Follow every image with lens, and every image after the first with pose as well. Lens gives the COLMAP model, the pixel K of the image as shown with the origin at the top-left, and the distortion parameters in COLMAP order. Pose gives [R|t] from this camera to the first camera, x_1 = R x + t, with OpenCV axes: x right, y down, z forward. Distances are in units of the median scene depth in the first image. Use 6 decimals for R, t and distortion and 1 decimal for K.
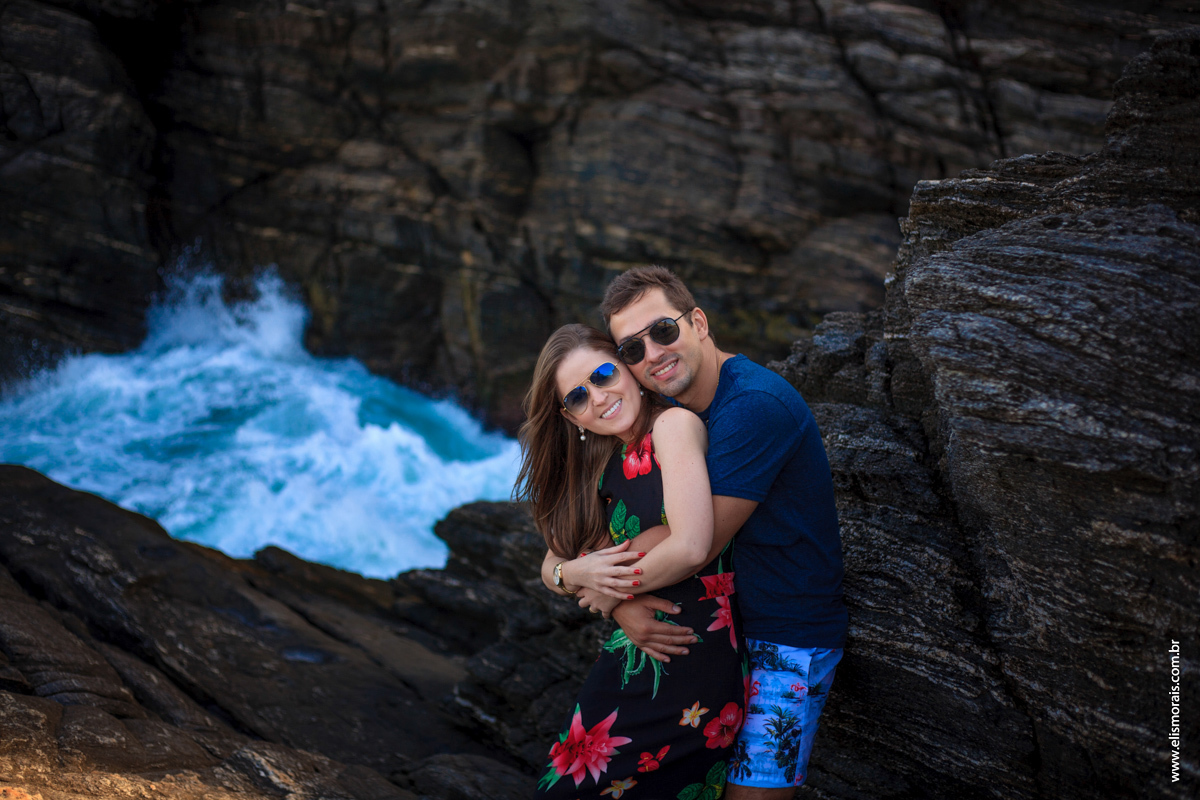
lens RADIAL K [[1757.0, 0, 600.0], [0, 1757.0, 400.0], [0, 0, 1]] dist [-0.098194, -0.052379]
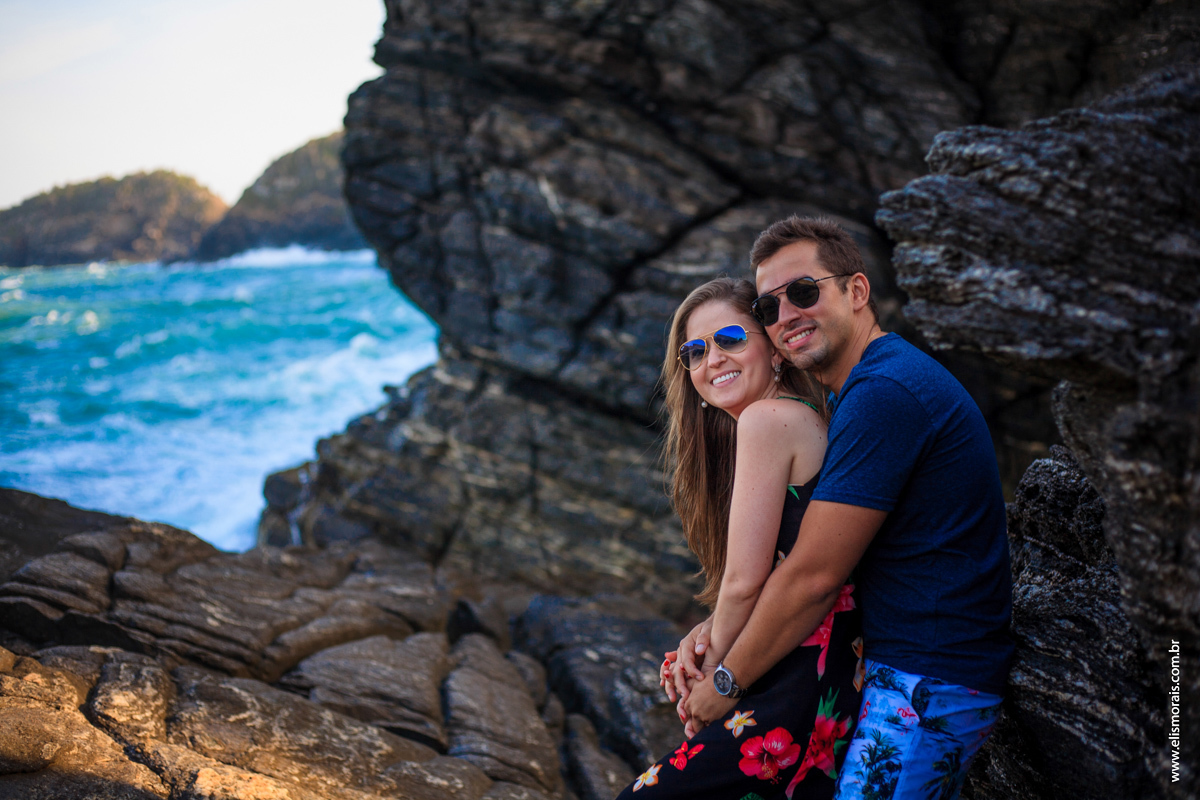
lens RADIAL K [[1757.0, 0, 600.0], [0, 1757.0, 400.0], [0, 0, 1]] dist [-0.098194, -0.052379]
pose [[0.885331, 0.046342, -0.462646, 0.352293], [-0.110932, 0.987339, -0.113383, 0.123421], [0.451534, 0.151703, 0.879263, 0.203411]]
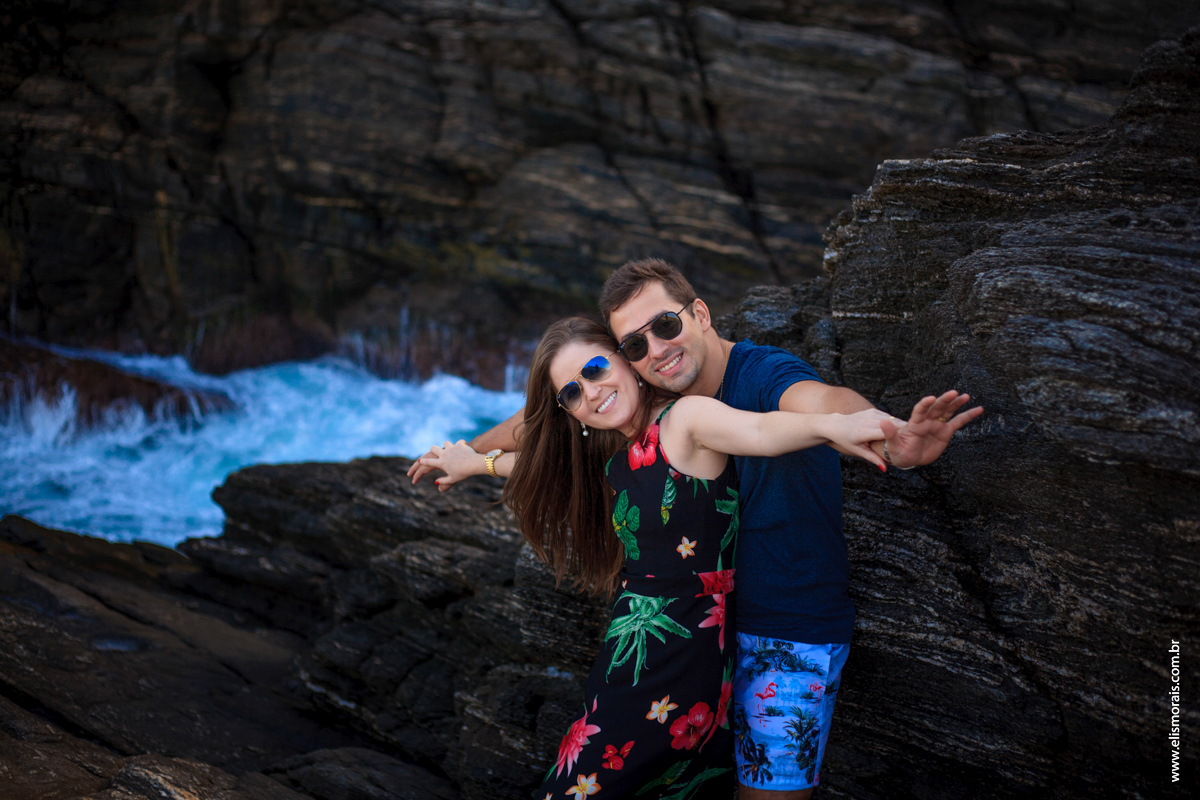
lens RADIAL K [[1757.0, 0, 600.0], [0, 1757.0, 400.0], [0, 0, 1]] dist [-0.098194, -0.052379]
pose [[0.980764, -0.043912, 0.190192, -0.191140], [0.035463, 0.998236, 0.047606, -0.048617], [-0.191947, -0.039946, 0.980592, 0.065938]]
